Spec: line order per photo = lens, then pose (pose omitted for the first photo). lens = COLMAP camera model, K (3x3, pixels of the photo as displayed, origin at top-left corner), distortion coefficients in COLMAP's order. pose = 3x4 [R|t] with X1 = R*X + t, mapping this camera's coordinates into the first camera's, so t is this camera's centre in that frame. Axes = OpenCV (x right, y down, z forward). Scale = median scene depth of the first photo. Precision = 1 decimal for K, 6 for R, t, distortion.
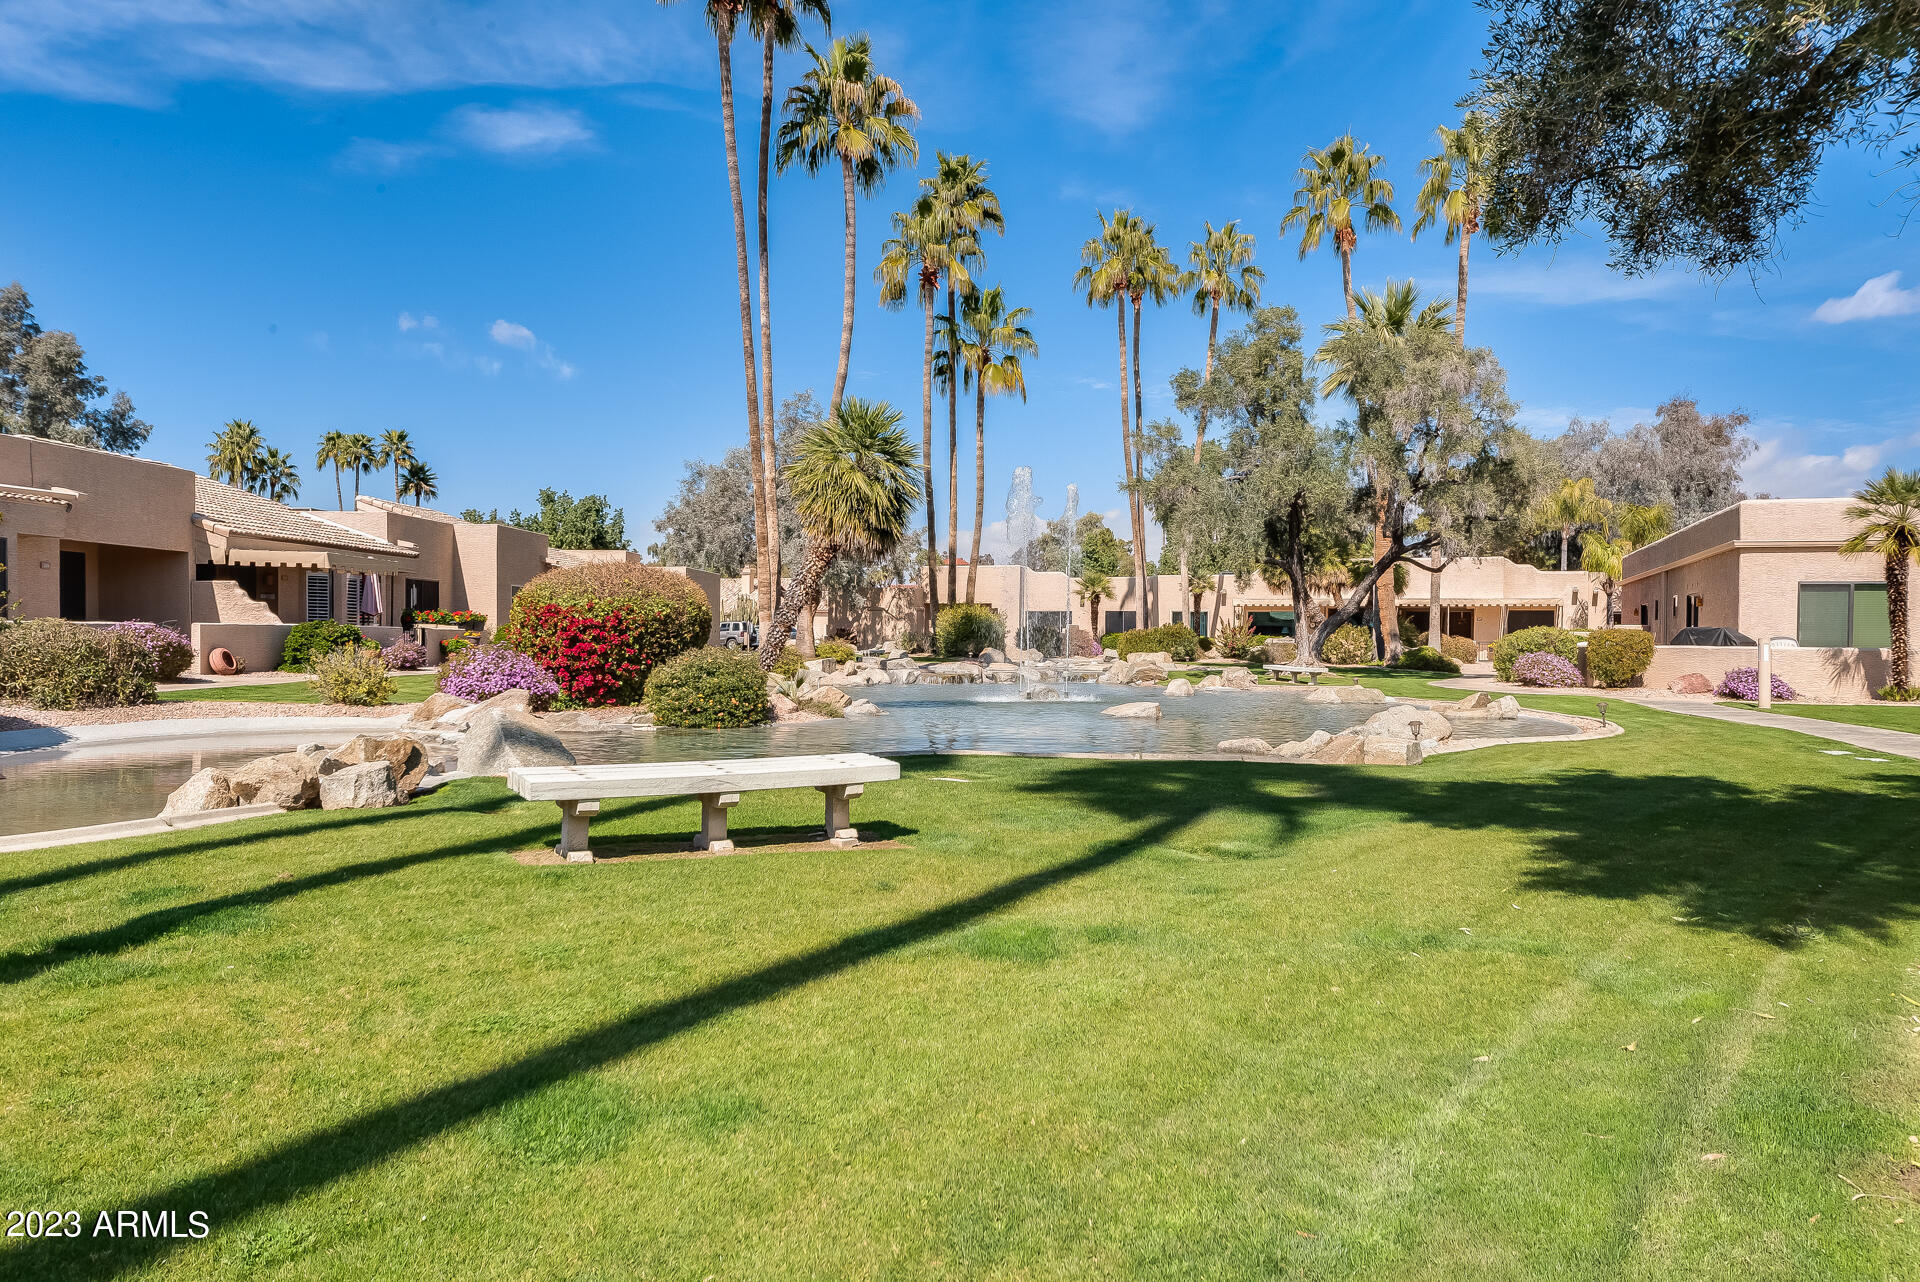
lens RADIAL K [[991.9, 0, 945.9], [0, 991.9, 669.2], [0, 0, 1]] dist [-0.018179, -0.000513]
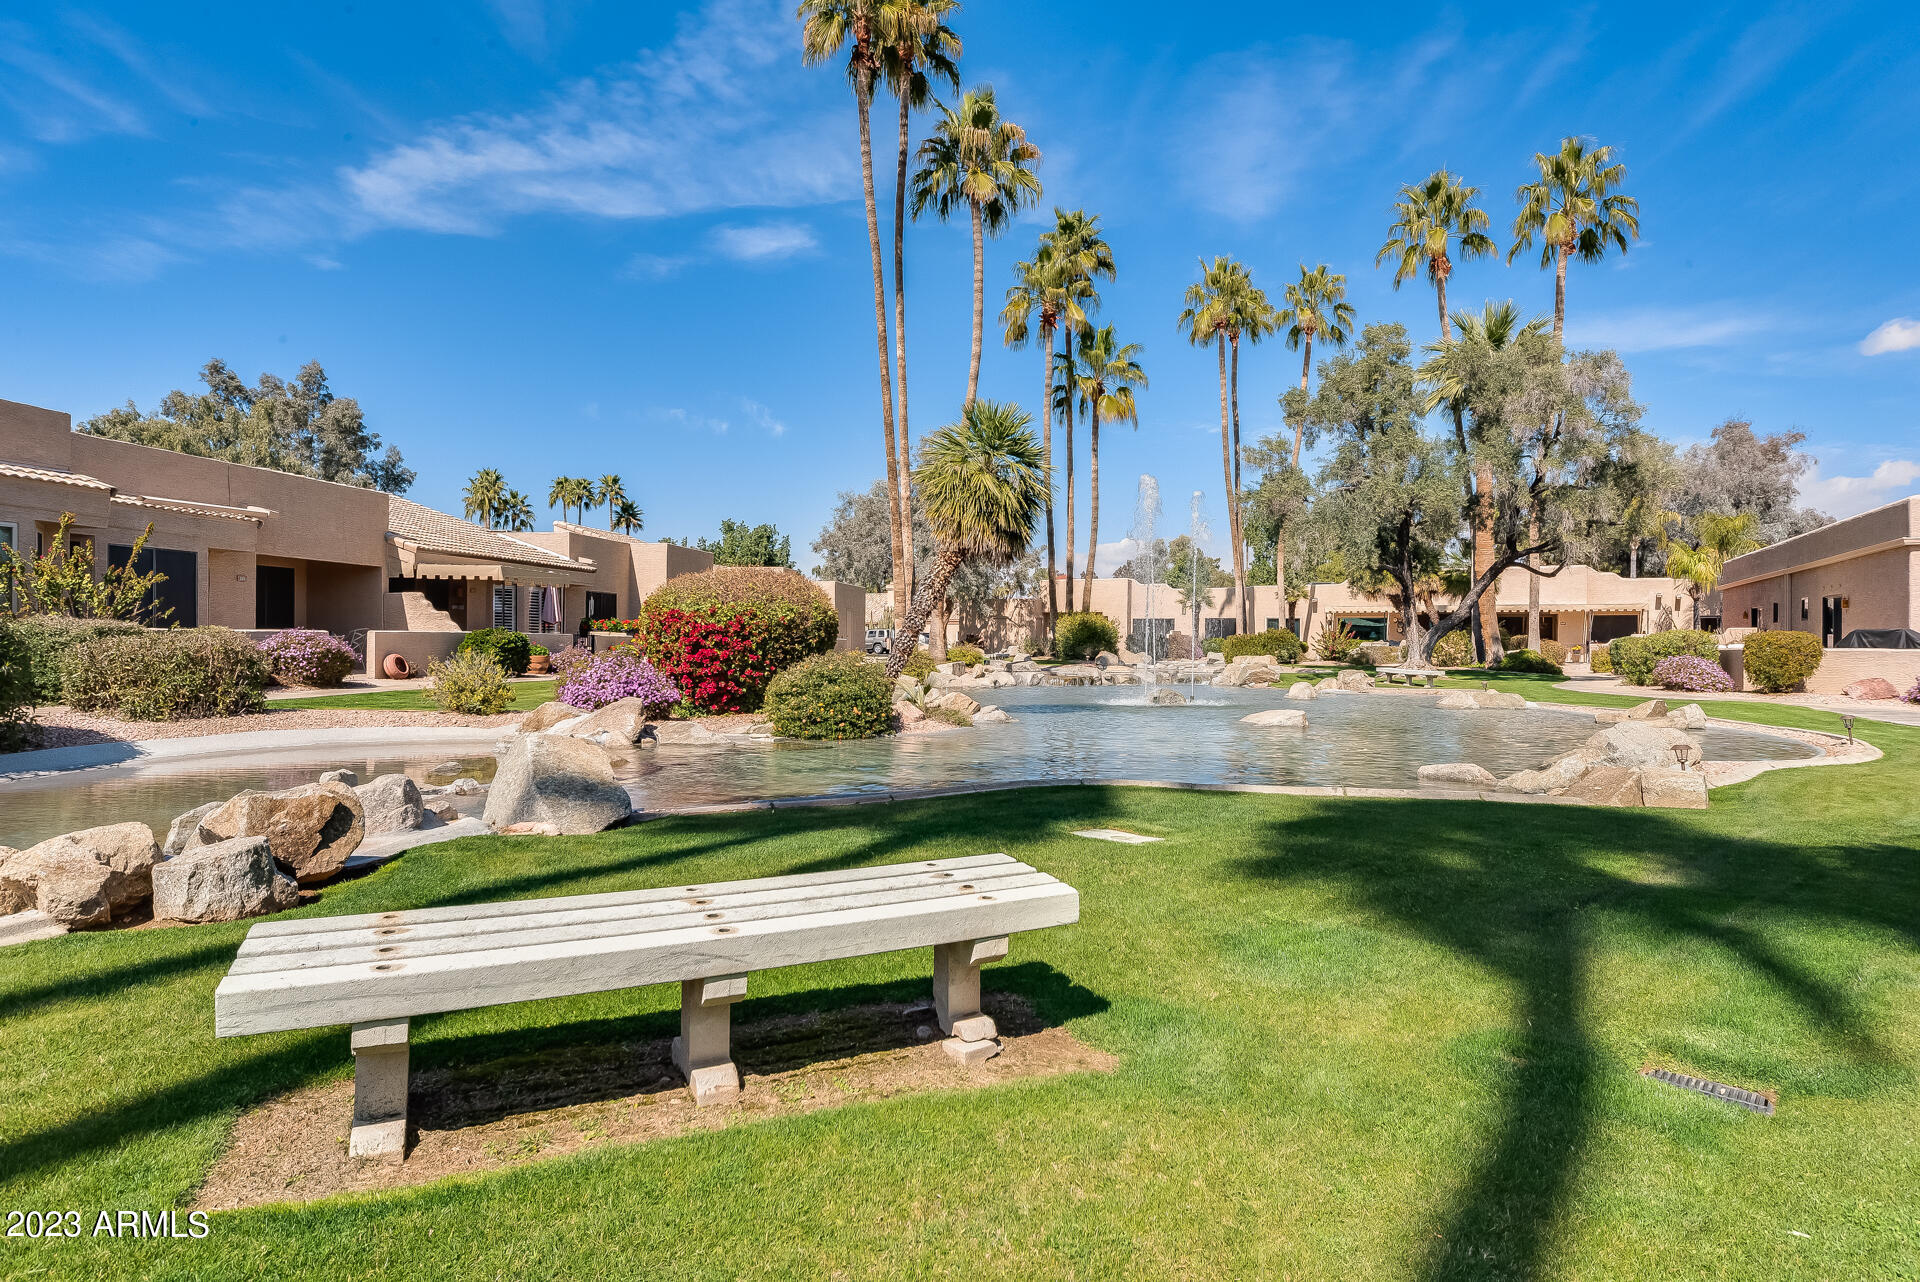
lens RADIAL K [[1086.6, 0, 959.6], [0, 1086.6, 644.9], [0, 0, 1]] dist [-0.002693, 0.001578]
pose [[0.993491, -0.002576, -0.113883, 0.020411], [-0.000827, 0.999555, -0.029827, 0.006824], [0.113909, 0.029727, 0.993046, -0.203482]]
